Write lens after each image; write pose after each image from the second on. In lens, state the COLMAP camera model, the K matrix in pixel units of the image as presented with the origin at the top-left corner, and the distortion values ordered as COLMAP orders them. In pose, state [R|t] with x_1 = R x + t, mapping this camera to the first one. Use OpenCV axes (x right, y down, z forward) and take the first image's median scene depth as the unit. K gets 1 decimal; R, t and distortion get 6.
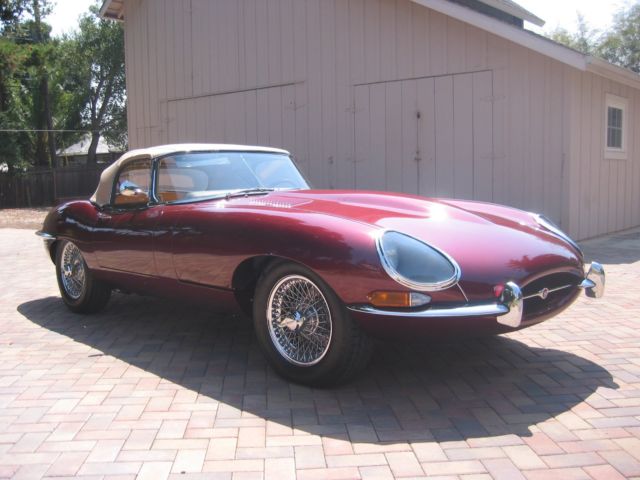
lens RADIAL K [[680.3, 0, 320.0], [0, 680.3, 240.0], [0, 0, 1]] dist [-0.104773, 0.053893]
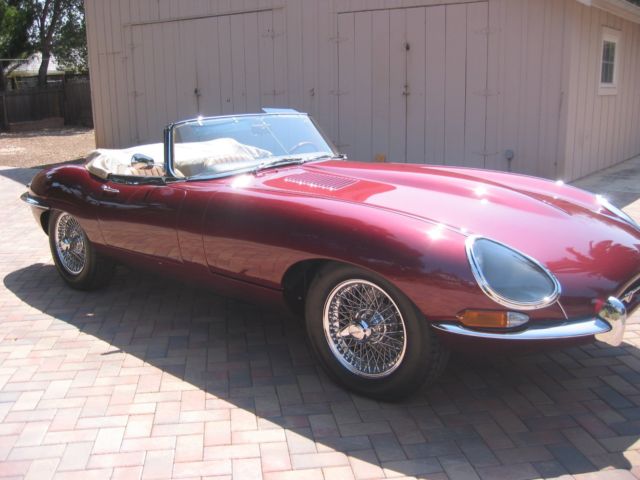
lens RADIAL K [[680.3, 0, 320.0], [0, 680.3, 240.0], [0, 0, 1]] dist [-0.104773, 0.053893]
pose [[0.997527, -0.013424, 0.068994, -0.132996], [0.004745, 0.992214, 0.124451, -0.098464], [-0.070127, -0.123816, 0.989824, 0.114585]]
